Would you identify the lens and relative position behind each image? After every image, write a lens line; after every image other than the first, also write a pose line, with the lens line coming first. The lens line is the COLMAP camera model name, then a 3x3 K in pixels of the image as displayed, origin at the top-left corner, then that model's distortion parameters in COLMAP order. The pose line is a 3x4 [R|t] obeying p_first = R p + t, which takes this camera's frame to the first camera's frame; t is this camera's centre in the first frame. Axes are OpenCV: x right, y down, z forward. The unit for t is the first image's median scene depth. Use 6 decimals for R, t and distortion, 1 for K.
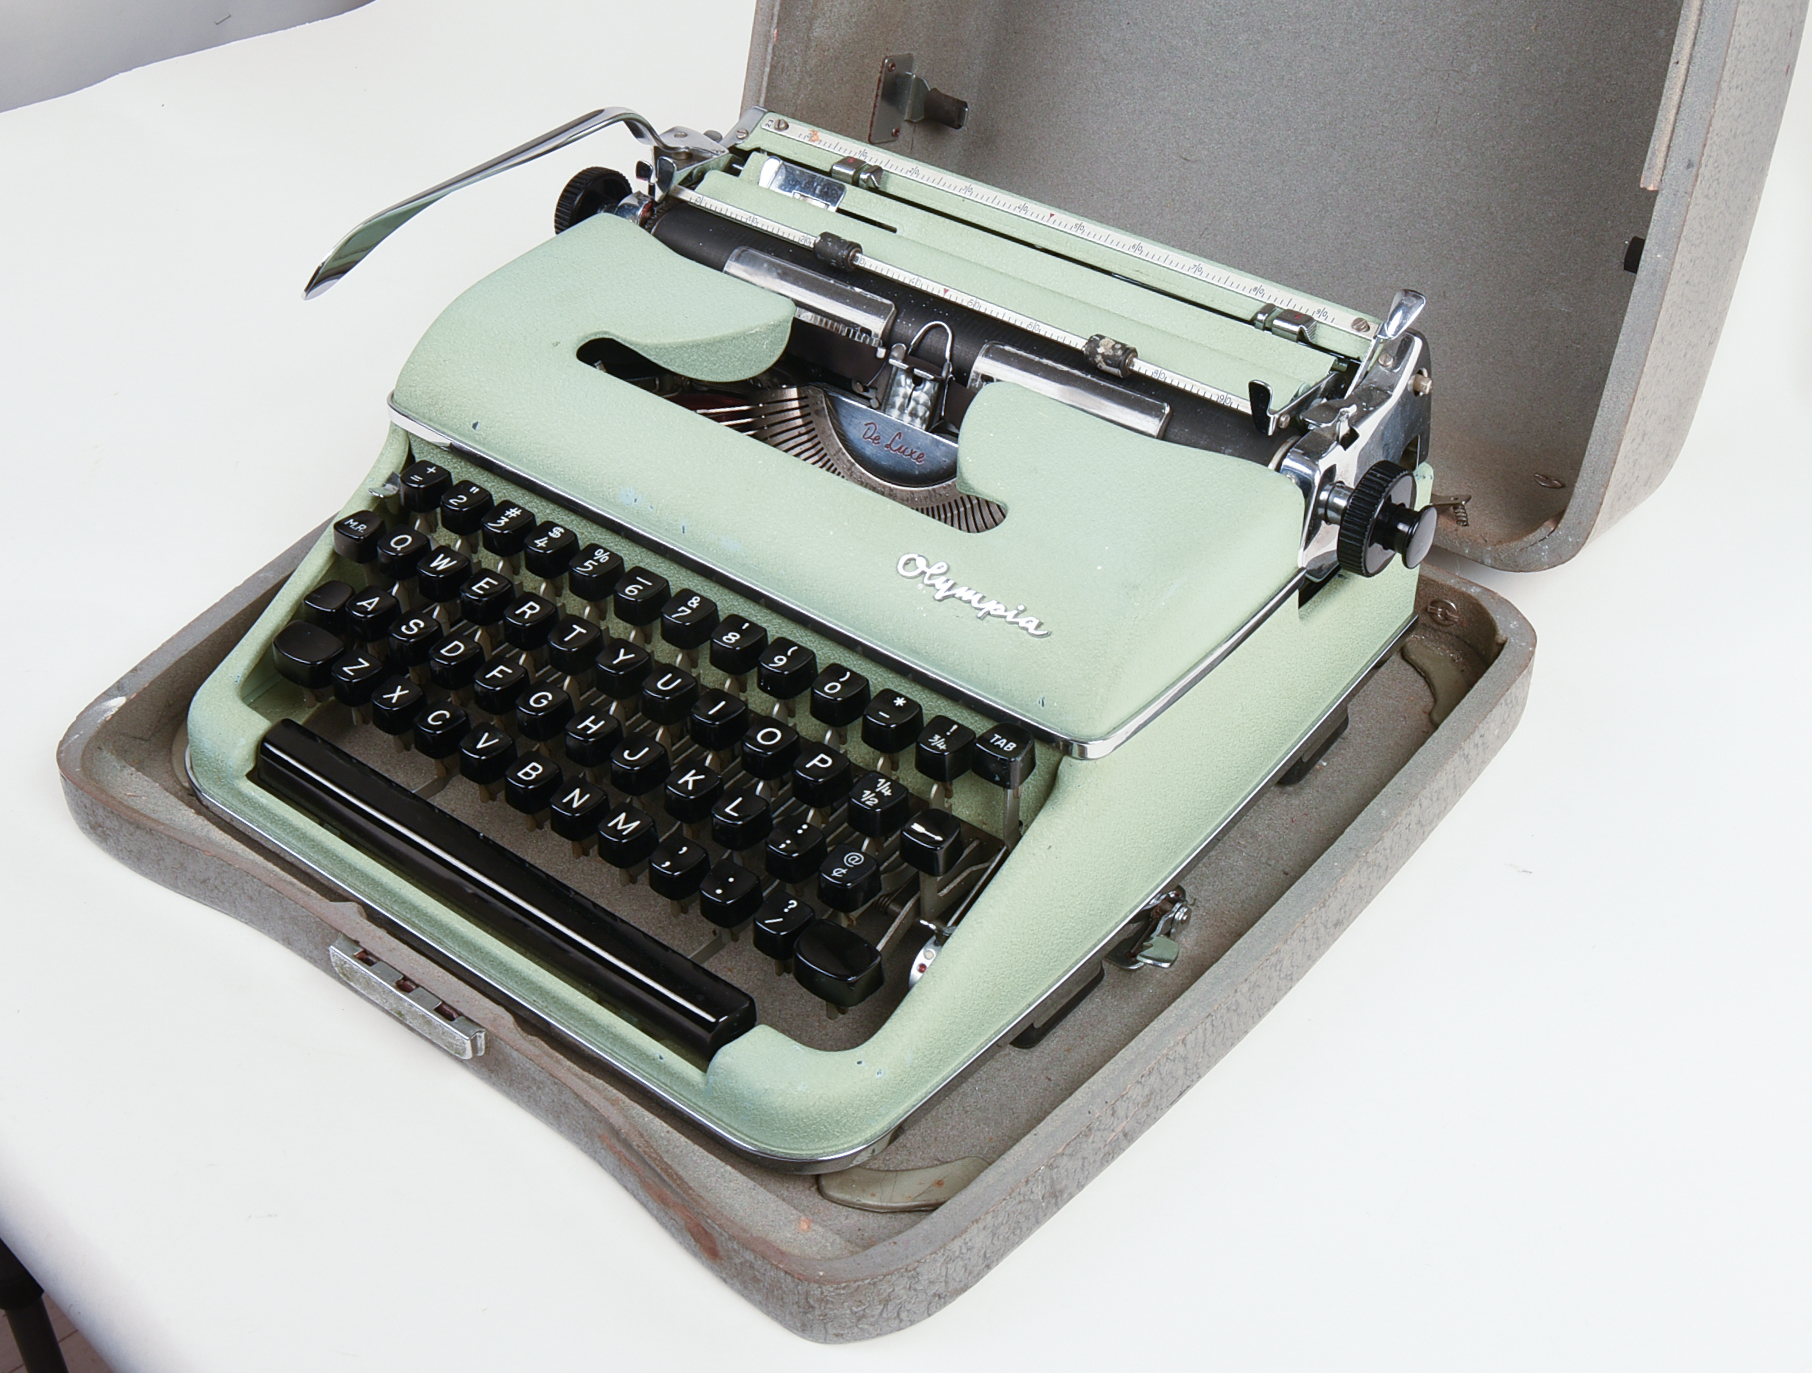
lens RADIAL K [[2298.0, 0, 897.6], [0, 2298.0, 448.2], [0, 0, 1]] dist [-0.105770, 0.000000]
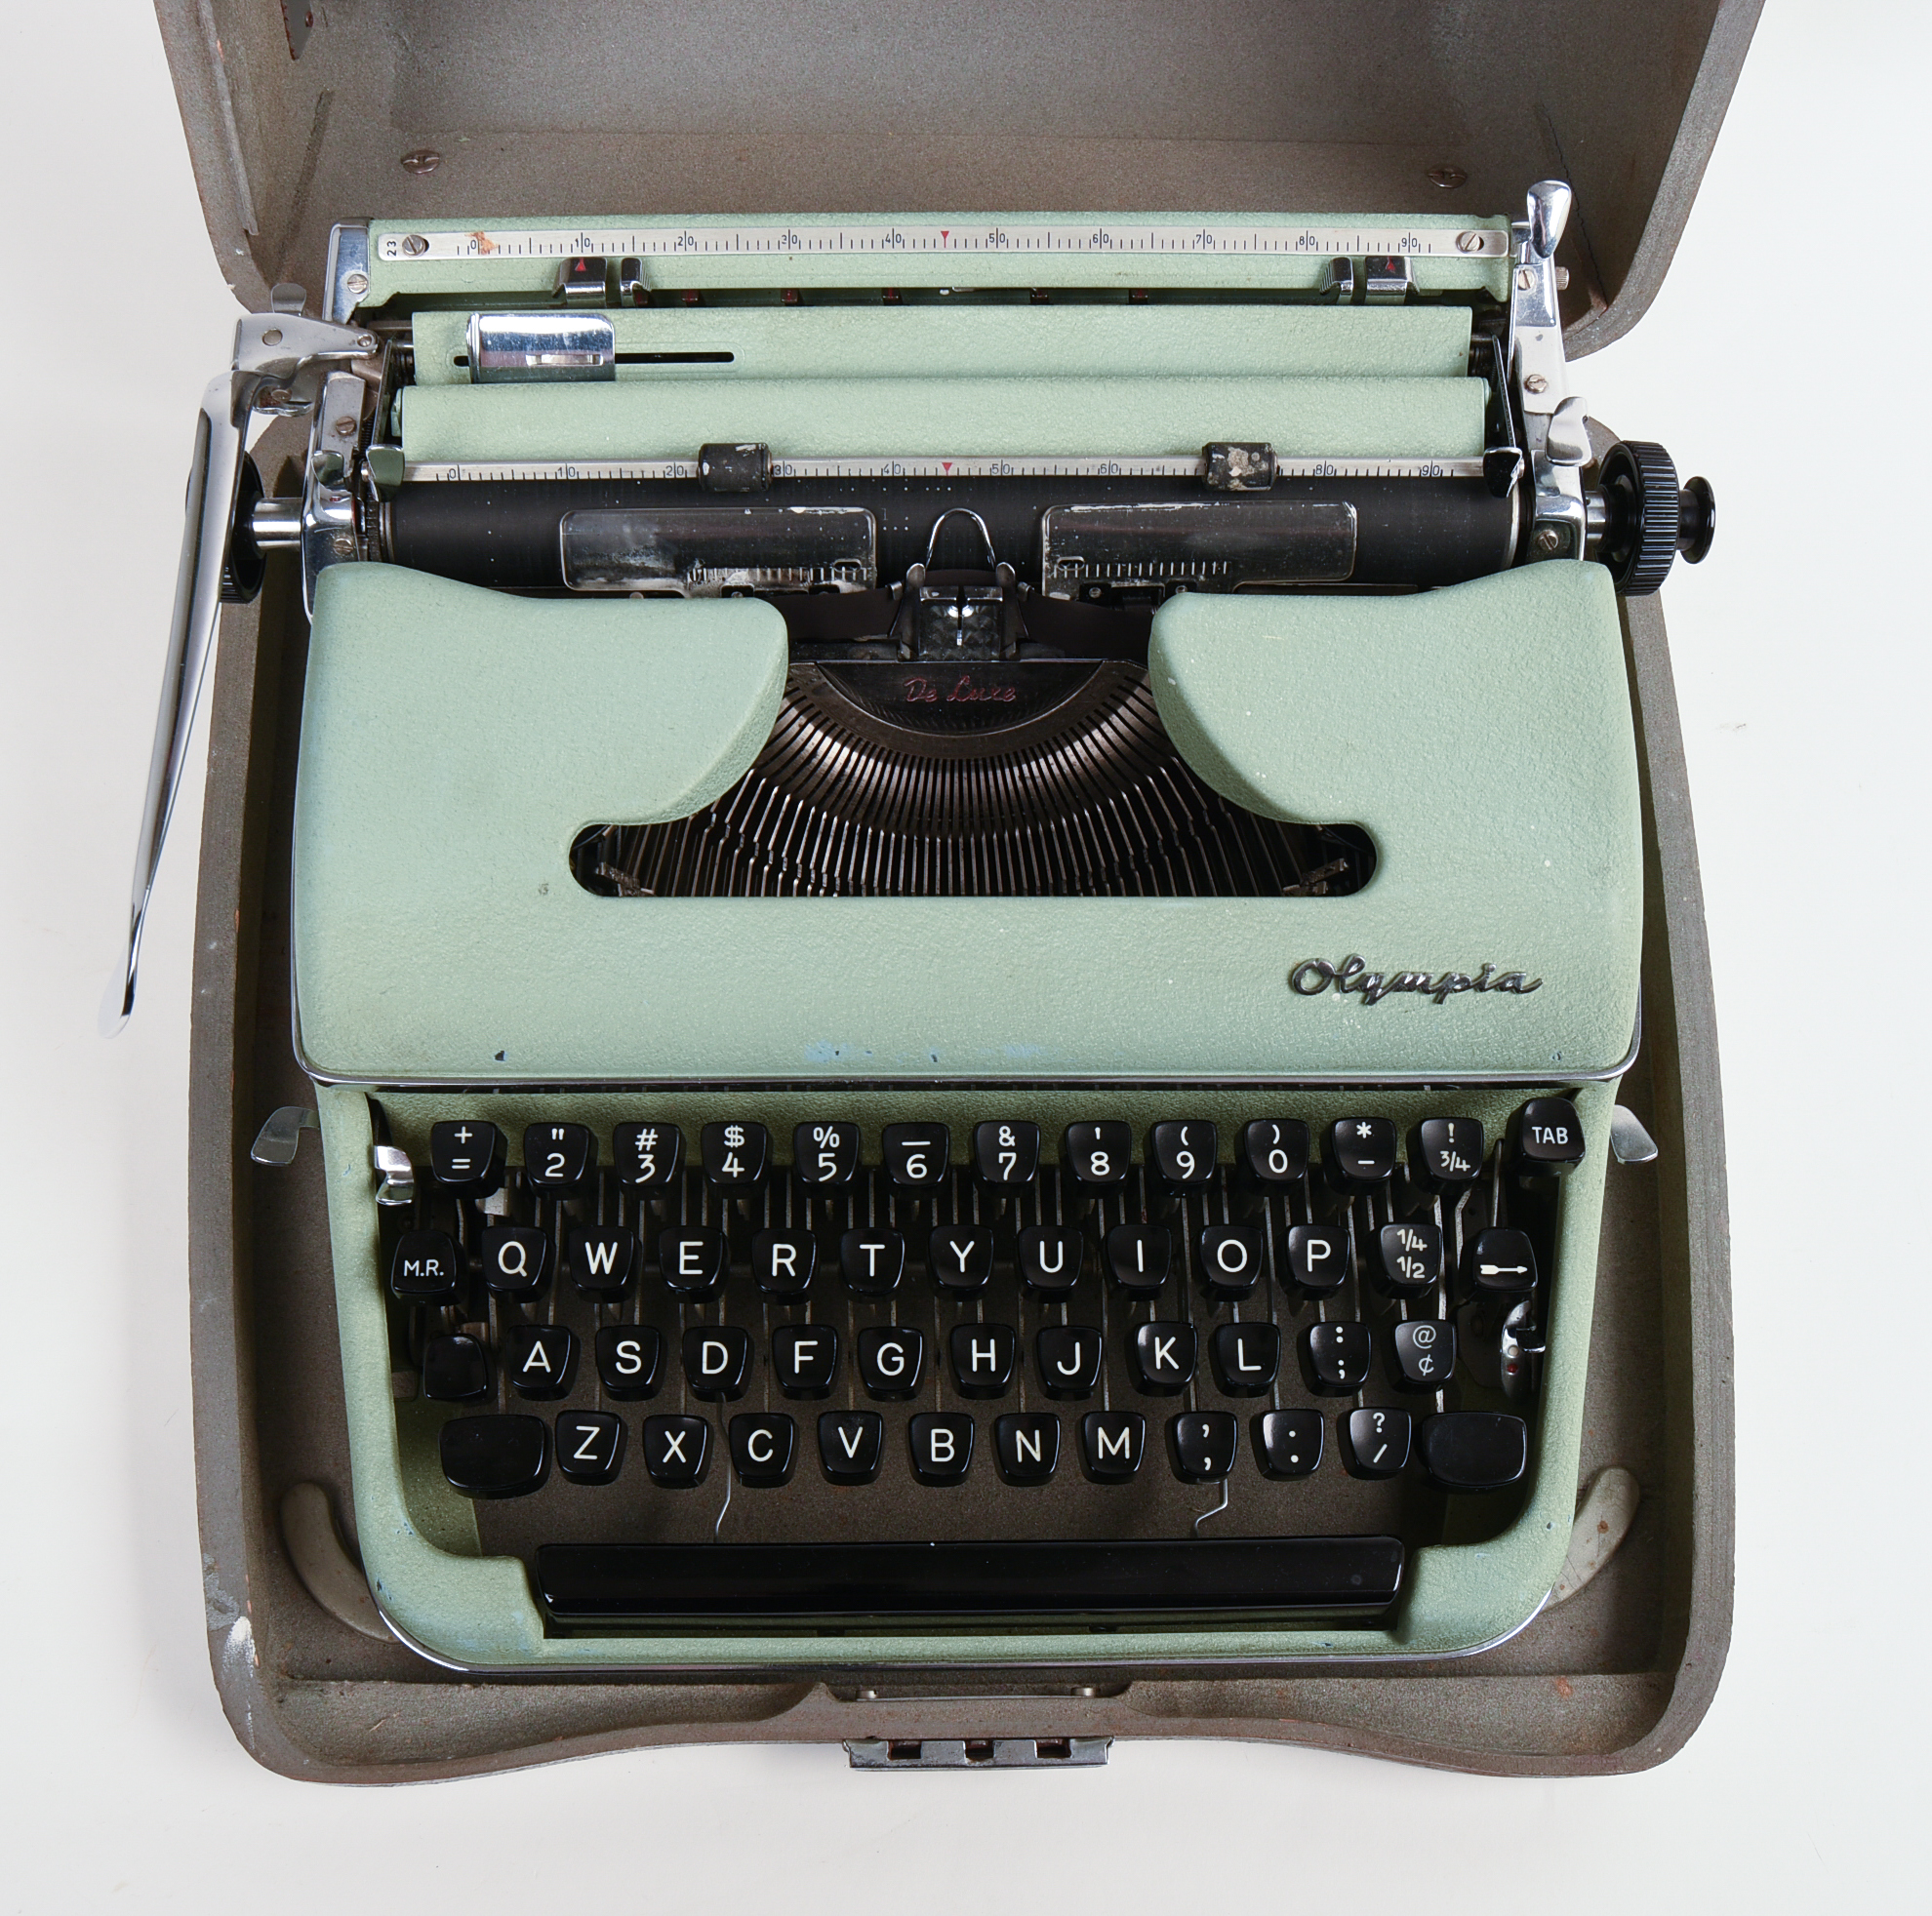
lens RADIAL K [[2235.1, 0, 865.0], [0, 2235.1, 972.0], [0, 0, 1]] dist [-0.101822, 0.000000]
pose [[0.793602, -0.568607, 0.216524, -0.225716], [0.340644, 0.710092, 0.616223, -0.378528], [-0.504141, -0.415278, 0.757223, 0.484185]]
